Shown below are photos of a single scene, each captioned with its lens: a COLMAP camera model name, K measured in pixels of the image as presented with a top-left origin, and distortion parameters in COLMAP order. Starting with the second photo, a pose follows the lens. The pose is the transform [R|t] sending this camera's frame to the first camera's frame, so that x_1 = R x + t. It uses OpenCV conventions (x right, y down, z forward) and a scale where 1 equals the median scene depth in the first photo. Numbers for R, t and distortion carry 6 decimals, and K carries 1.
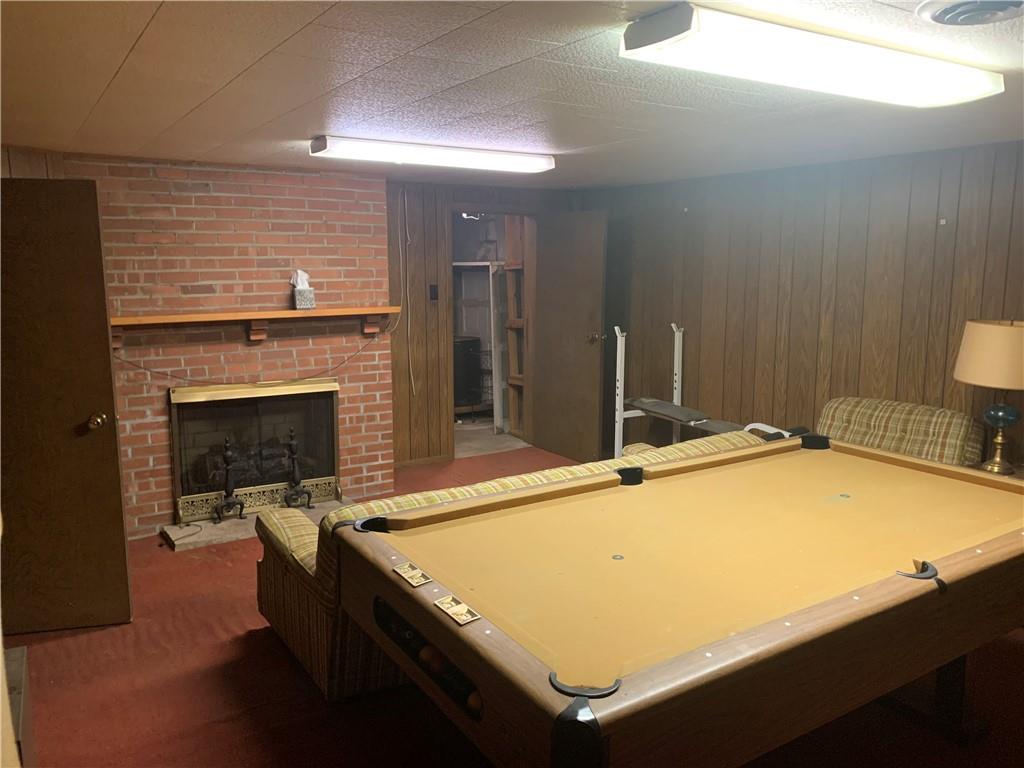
lens RADIAL K [[782.0, 0, 507.9], [0, 782.0, 377.1], [0, 0, 1]] dist [0.064653, -0.104854]
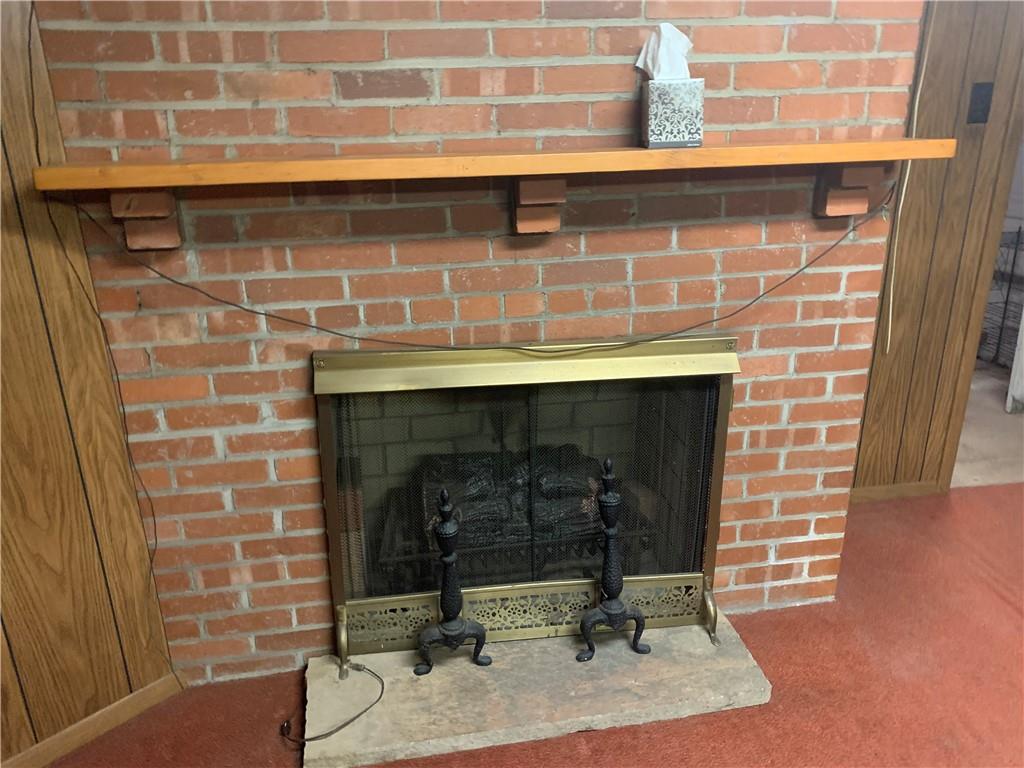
lens RADIAL K [[782.0, 0, 507.9], [0, 782.0, 377.1], [0, 0, 1]] dist [0.064653, -0.104854]
pose [[0.918893, 0.125859, -0.373893, -0.182588], [-0.048140, 0.976435, 0.210374, -0.056833], [0.391560, -0.175312, 0.903298, 0.643297]]
